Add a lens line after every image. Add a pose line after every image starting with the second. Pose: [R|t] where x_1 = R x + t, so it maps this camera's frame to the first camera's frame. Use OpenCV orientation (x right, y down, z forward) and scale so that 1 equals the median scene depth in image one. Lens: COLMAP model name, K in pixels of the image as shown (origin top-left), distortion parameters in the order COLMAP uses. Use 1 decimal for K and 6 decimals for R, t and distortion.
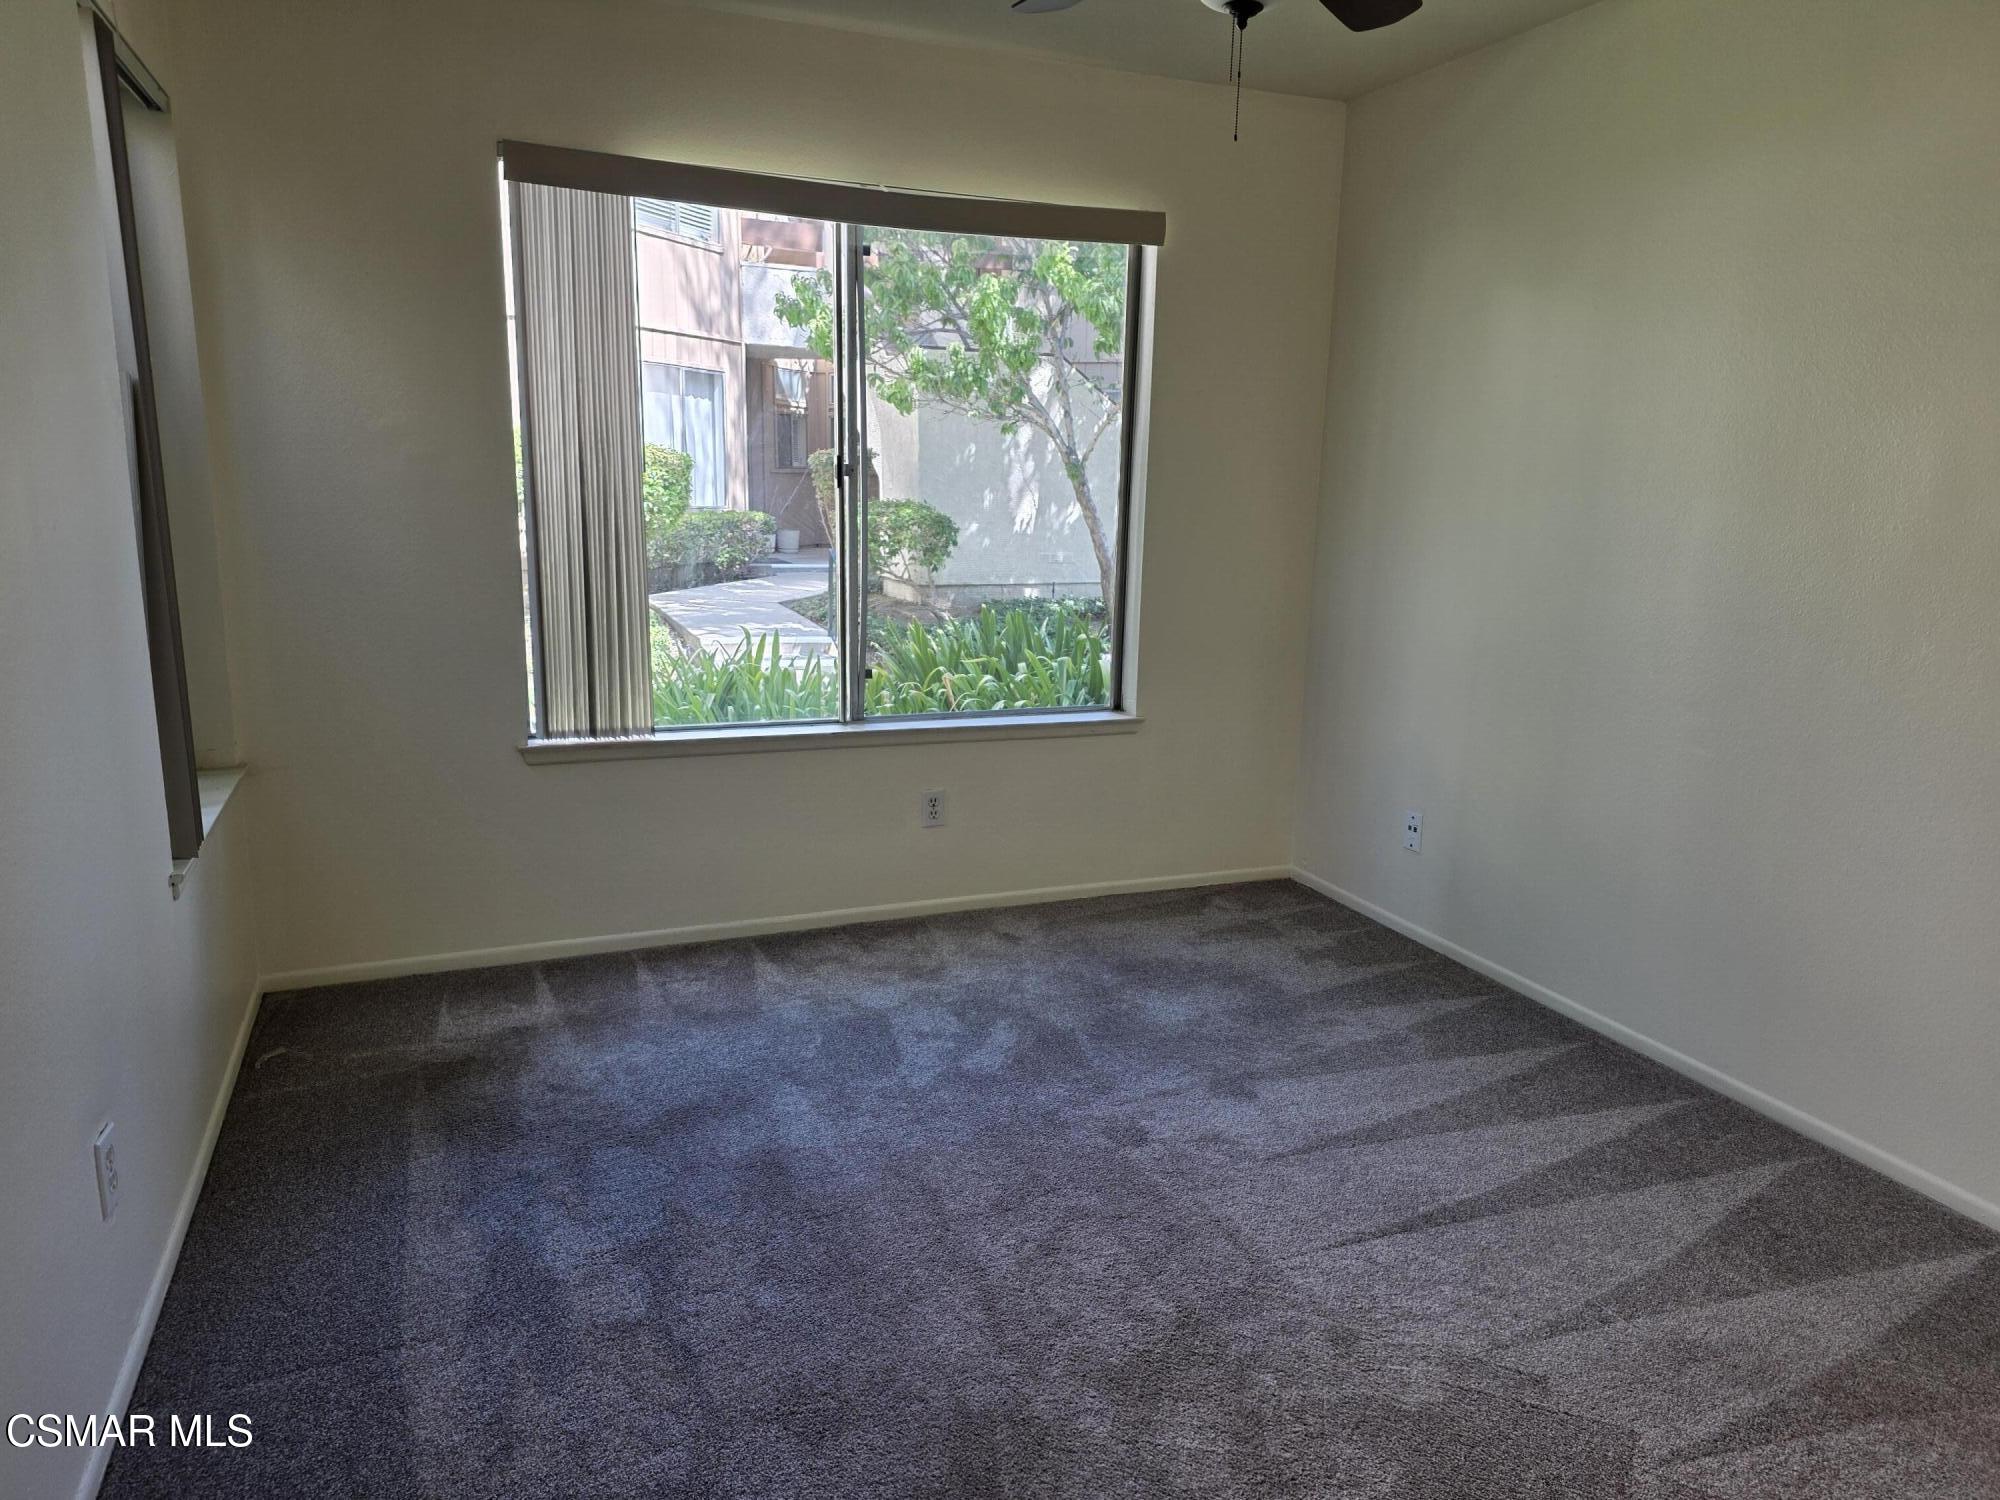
lens RADIAL K [[1354.5, 0, 989.9], [0, 1354.5, 741.9], [0, 0, 1]] dist [0.049559, -0.021776]
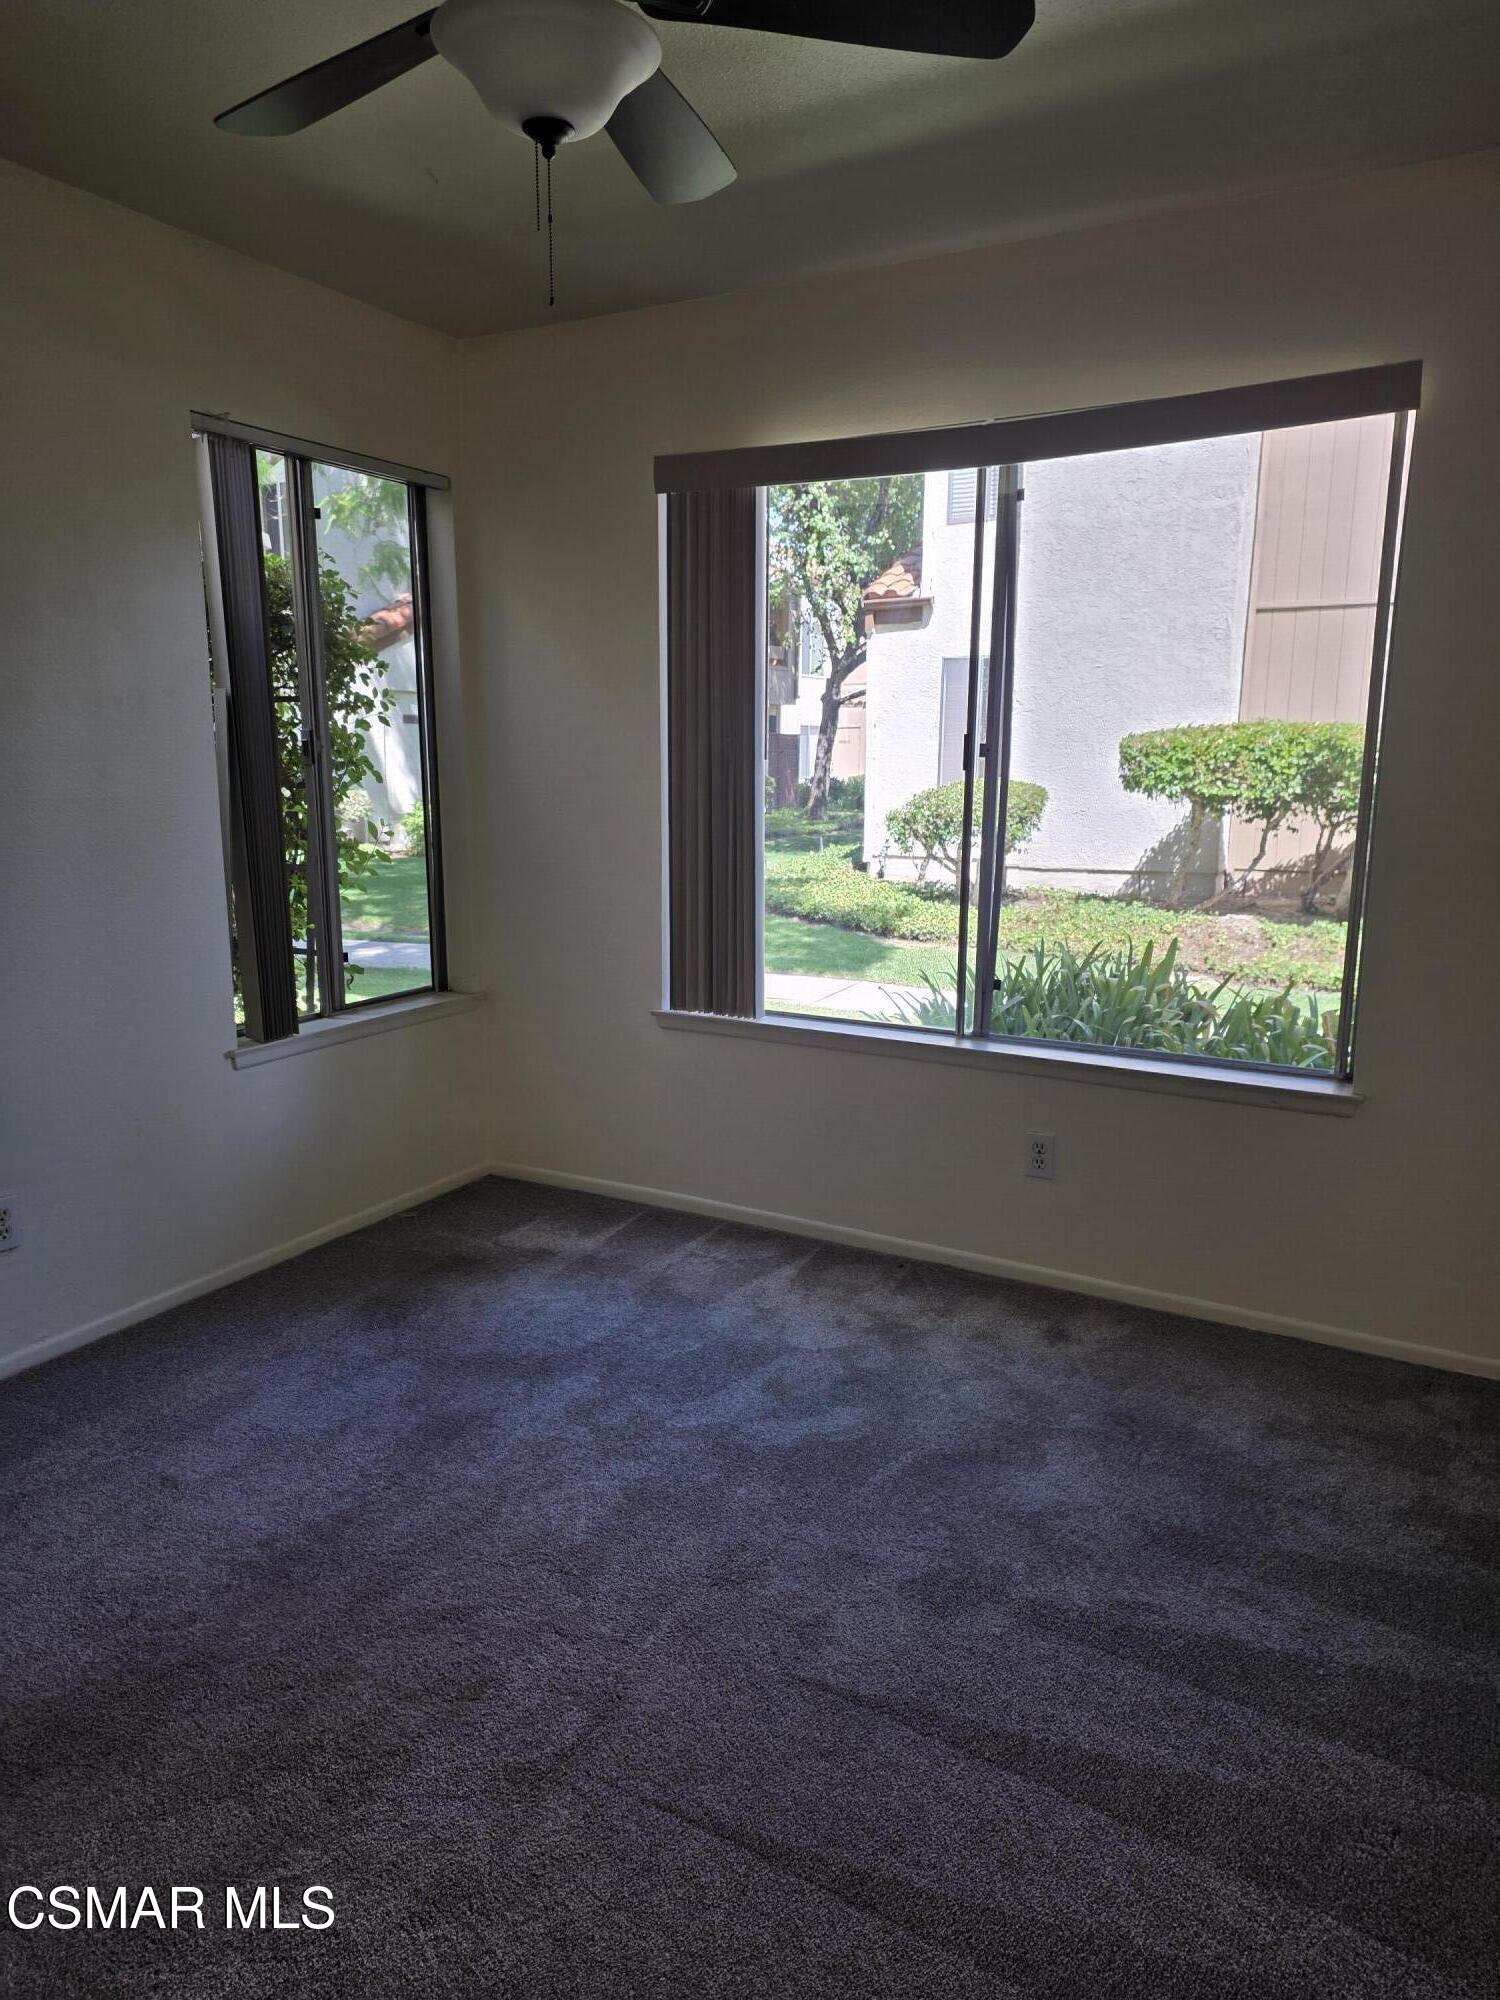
lens RADIAL K [[1354.5, 0, 744.4], [0, 1354.5, 1008.7], [0, 0, 1]] dist [0.049559, -0.021776]
pose [[0.634193, 0.138583, -0.760653, 0.541752], [-0.156746, 0.986421, 0.049029, -0.060911], [0.757119, 0.088136, 0.647304, 0.371387]]
